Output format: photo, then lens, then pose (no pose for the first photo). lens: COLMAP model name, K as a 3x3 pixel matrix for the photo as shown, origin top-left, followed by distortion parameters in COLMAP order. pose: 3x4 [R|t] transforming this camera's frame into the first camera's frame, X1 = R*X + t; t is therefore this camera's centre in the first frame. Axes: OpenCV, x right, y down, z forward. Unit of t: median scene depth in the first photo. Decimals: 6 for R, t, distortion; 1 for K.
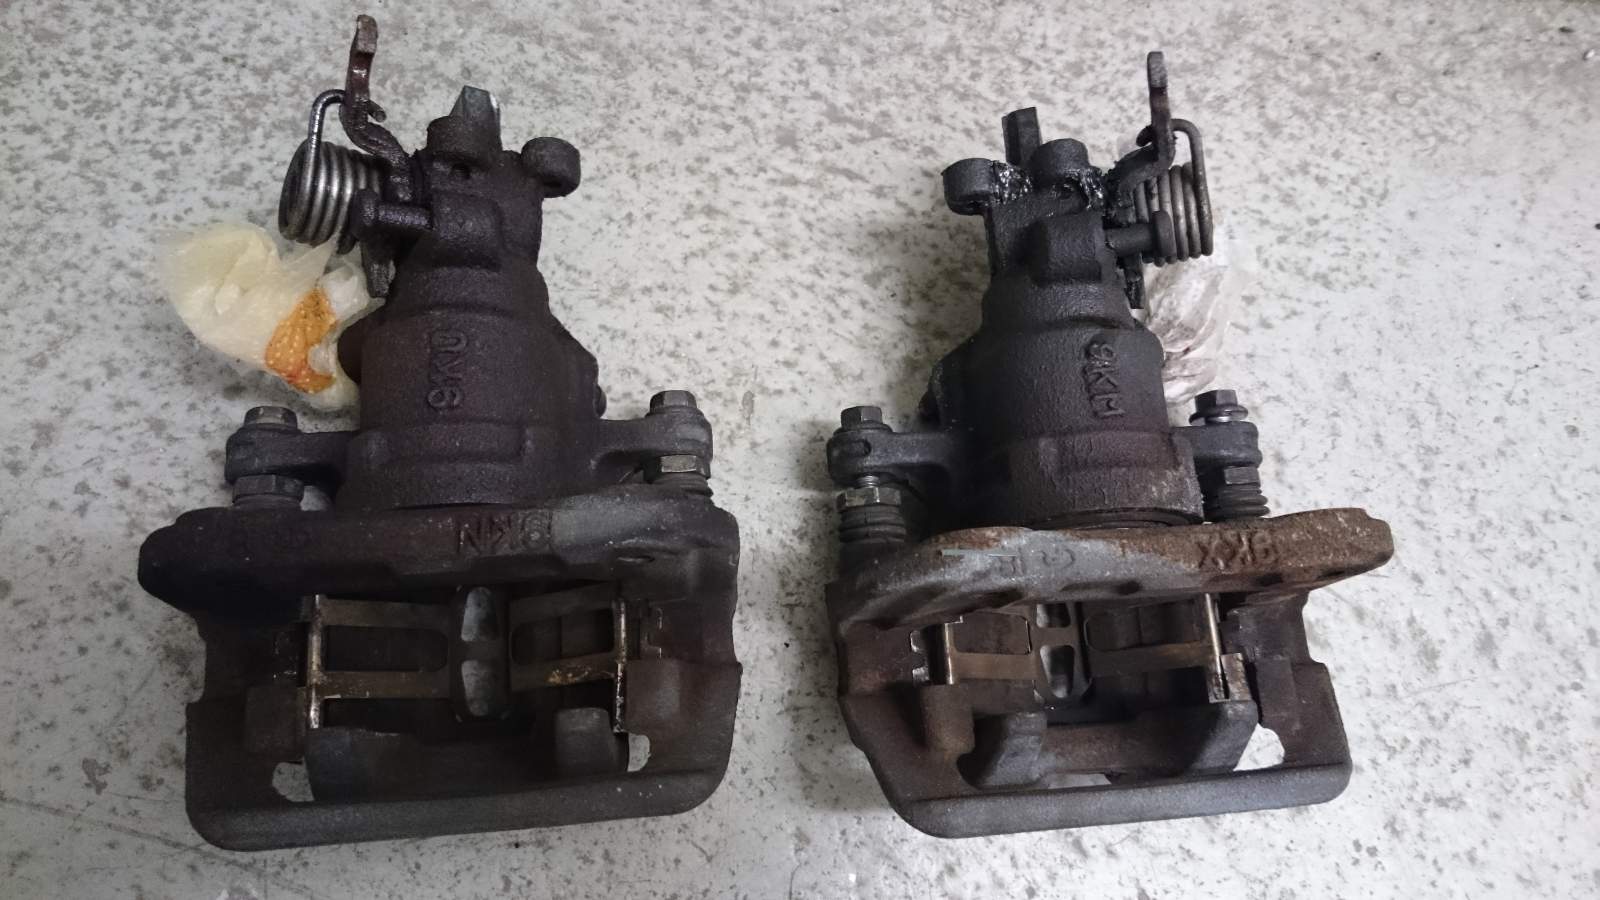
lens RADIAL K [[1183.3, 0, 797.0], [0, 1183.3, 439.8], [0, 0, 1]] dist [-0.001829, -0.005964]
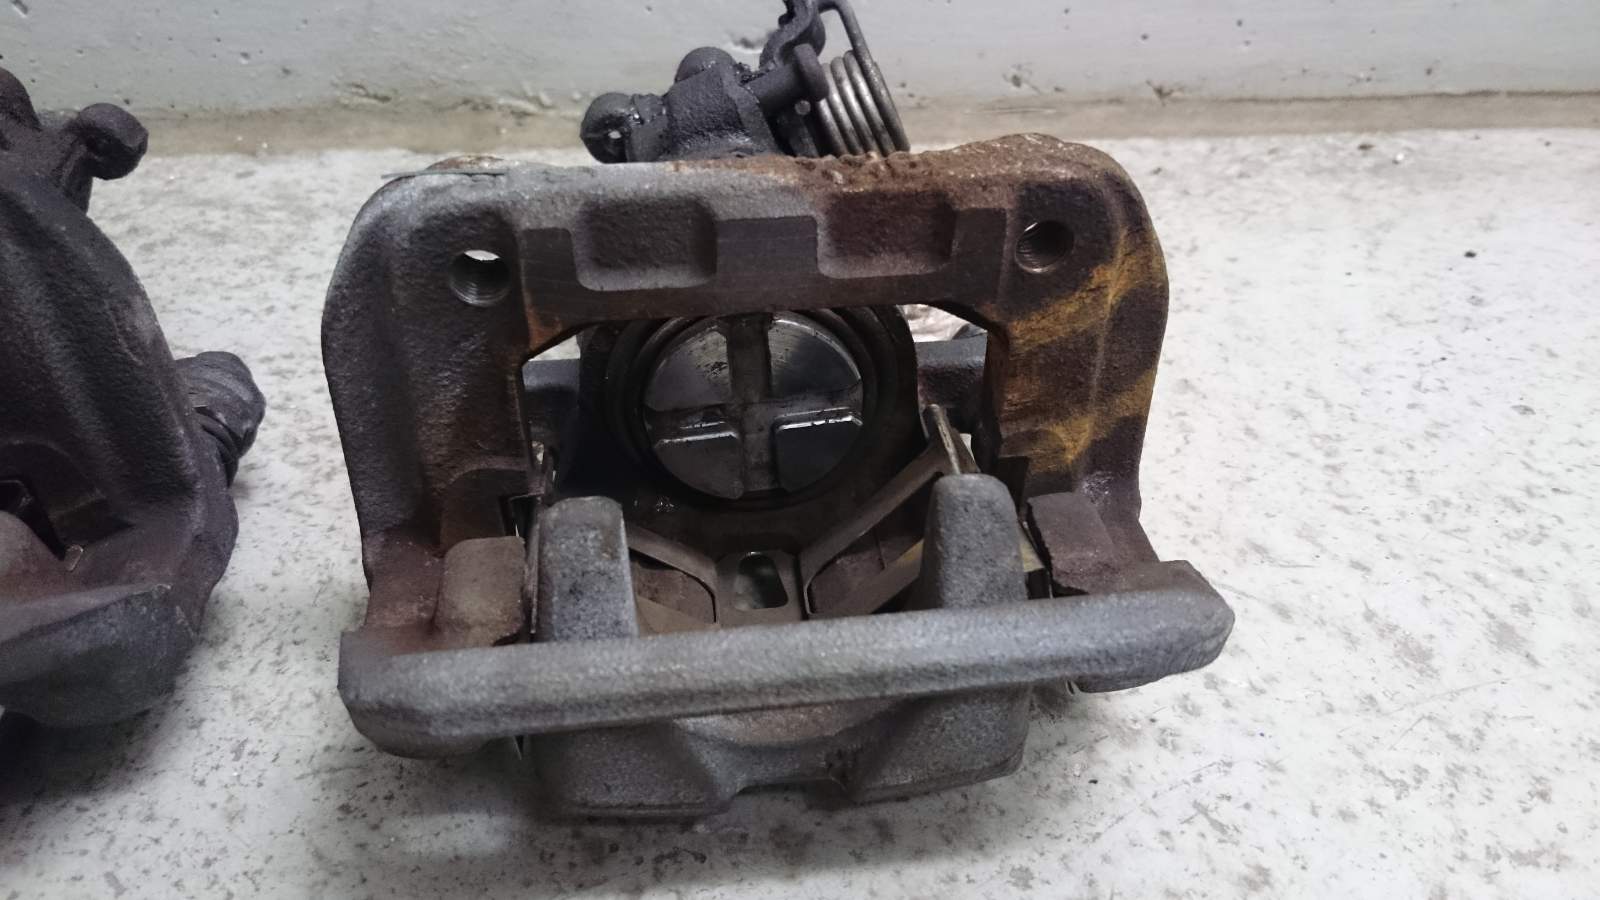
lens RADIAL K [[1195.9, 0, 800.0], [0, 1195.9, 450.0], [0, 0, 1]] dist [0.002774, -0.008551]
pose [[0.992927, -0.117474, -0.017205, 0.258340], [0.085488, 0.807955, -0.583009, 0.462193], [0.082389, 0.577415, 0.812283, 0.437824]]
